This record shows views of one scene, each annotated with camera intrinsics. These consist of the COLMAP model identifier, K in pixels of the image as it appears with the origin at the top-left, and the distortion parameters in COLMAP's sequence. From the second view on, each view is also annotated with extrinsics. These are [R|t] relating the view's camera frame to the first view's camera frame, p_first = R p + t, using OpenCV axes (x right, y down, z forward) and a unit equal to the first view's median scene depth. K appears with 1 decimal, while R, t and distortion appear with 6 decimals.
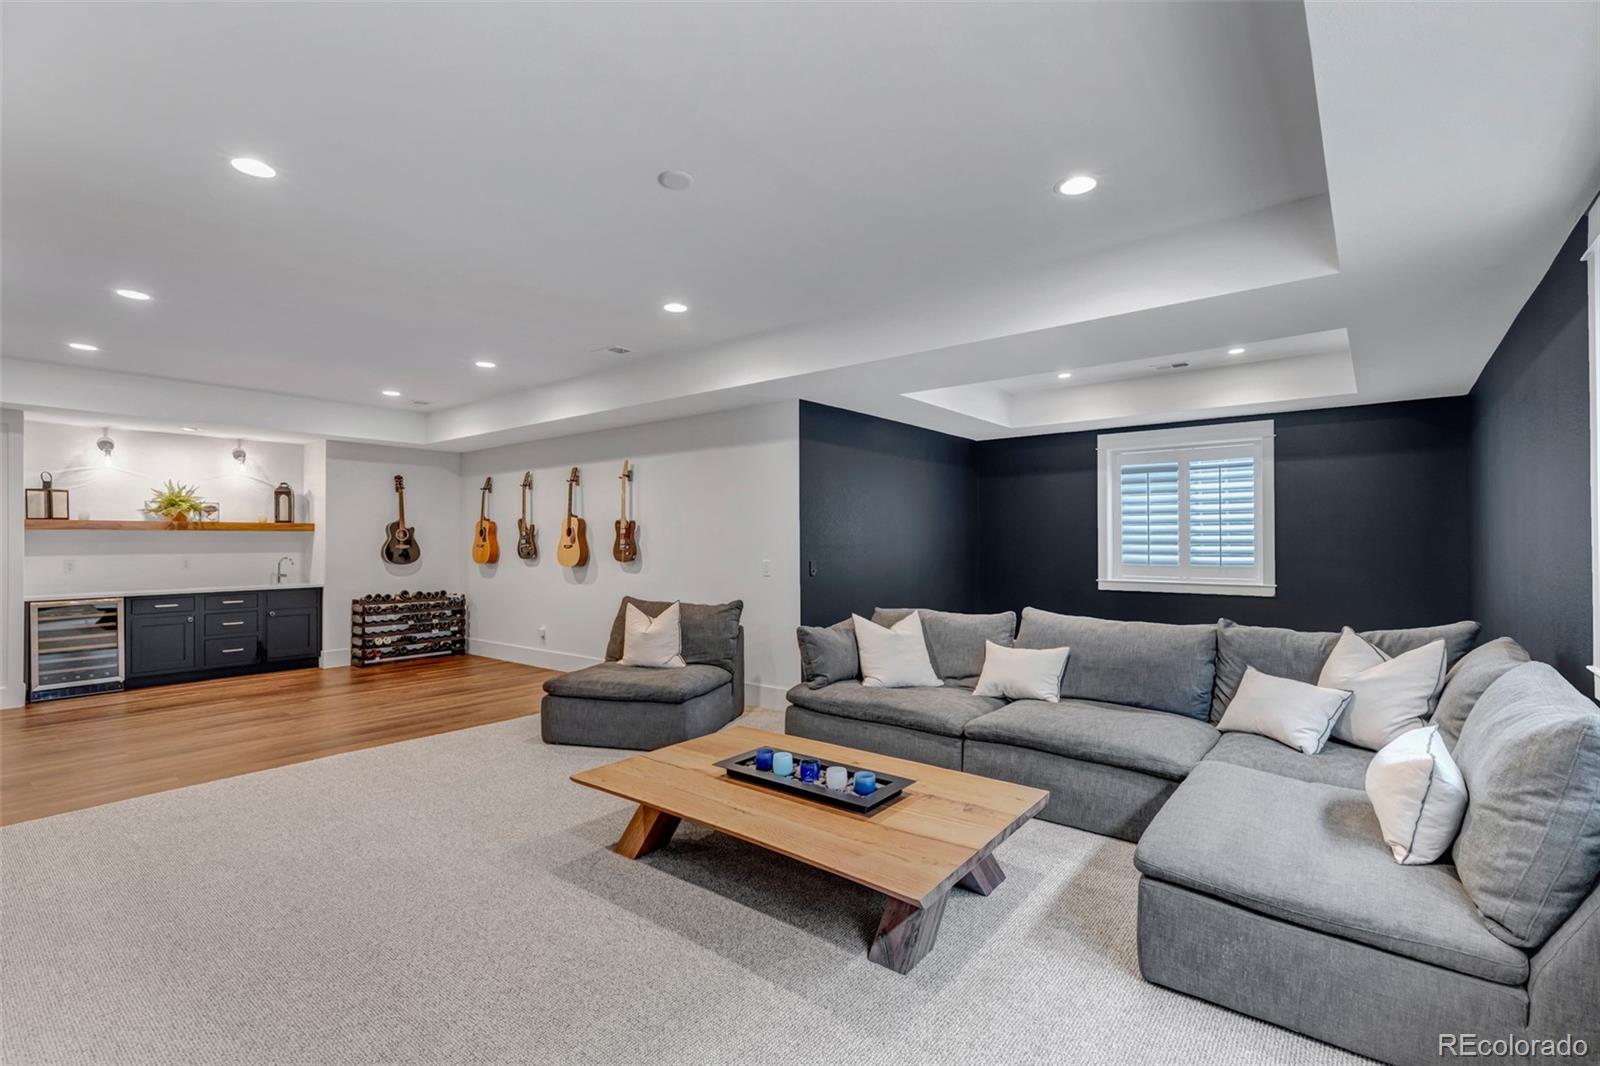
lens RADIAL K [[725.3, 0, 797.3], [0, 725.3, 532.5], [0, 0, 1]] dist [0.001425, 0.000320]
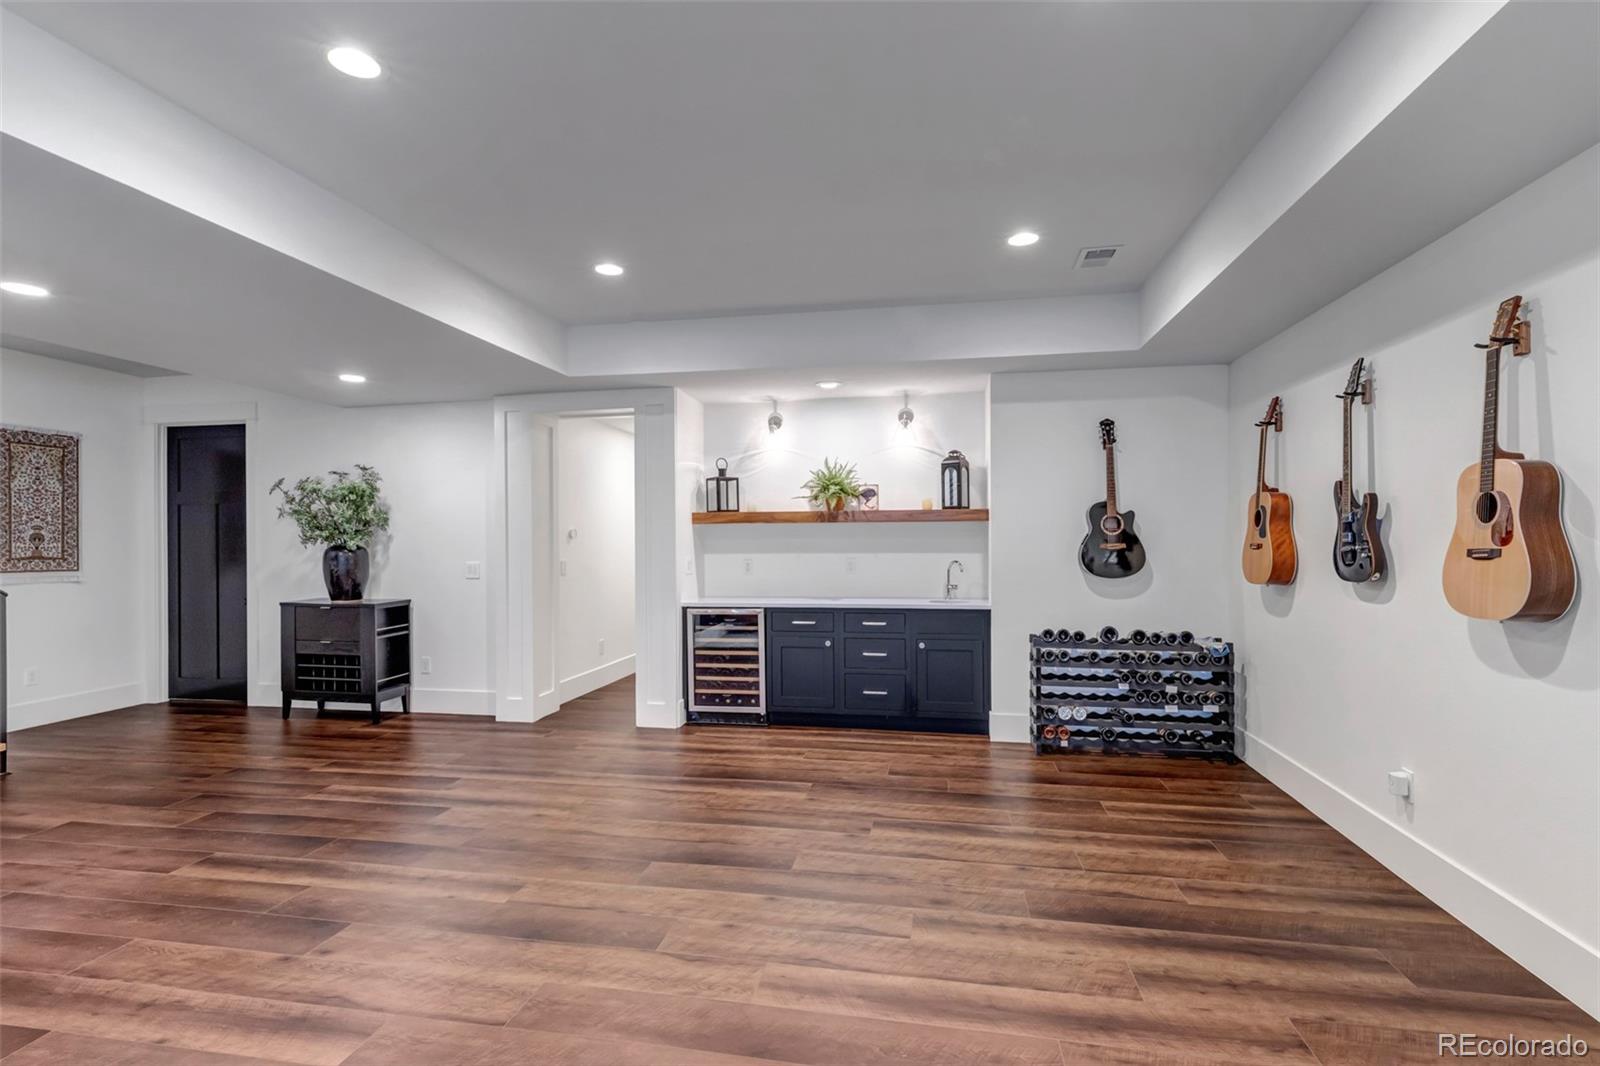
lens RADIAL K [[755.7, 0, 800.0], [0, 755.7, 533.0], [0, 0, 1]] dist [0.001449, 0.000102]
pose [[0.474082, -0.004262, -0.880470, -0.156461], [0.013498, 0.999906, 0.002428, 0.005083], [0.880377, -0.013036, 0.474095, 0.544722]]
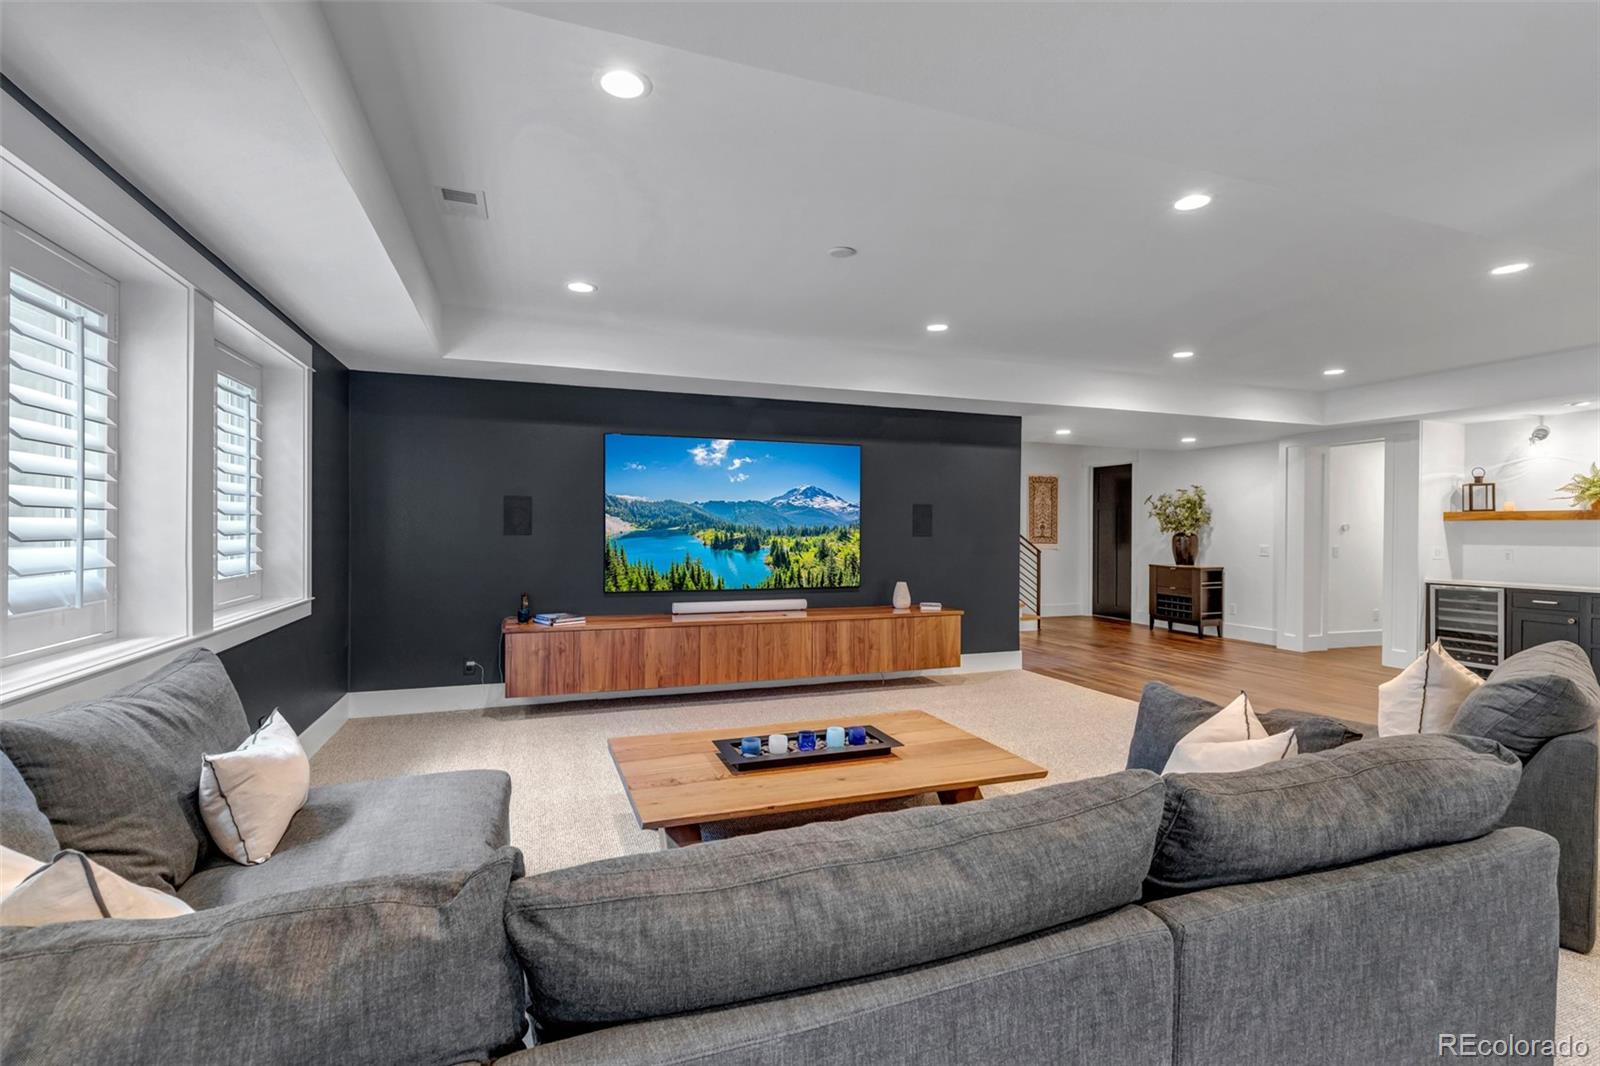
lens RADIAL K [[725.3, 0, 797.3], [0, 725.3, 532.5], [0, 0, 1]] dist [0.001425, 0.000320]
pose [[-0.523958, 0.004678, -0.851731, 0.357627], [0.002806, 0.999989, 0.003766, 0.005625], [0.851740, -0.000417, -0.523965, 0.587723]]
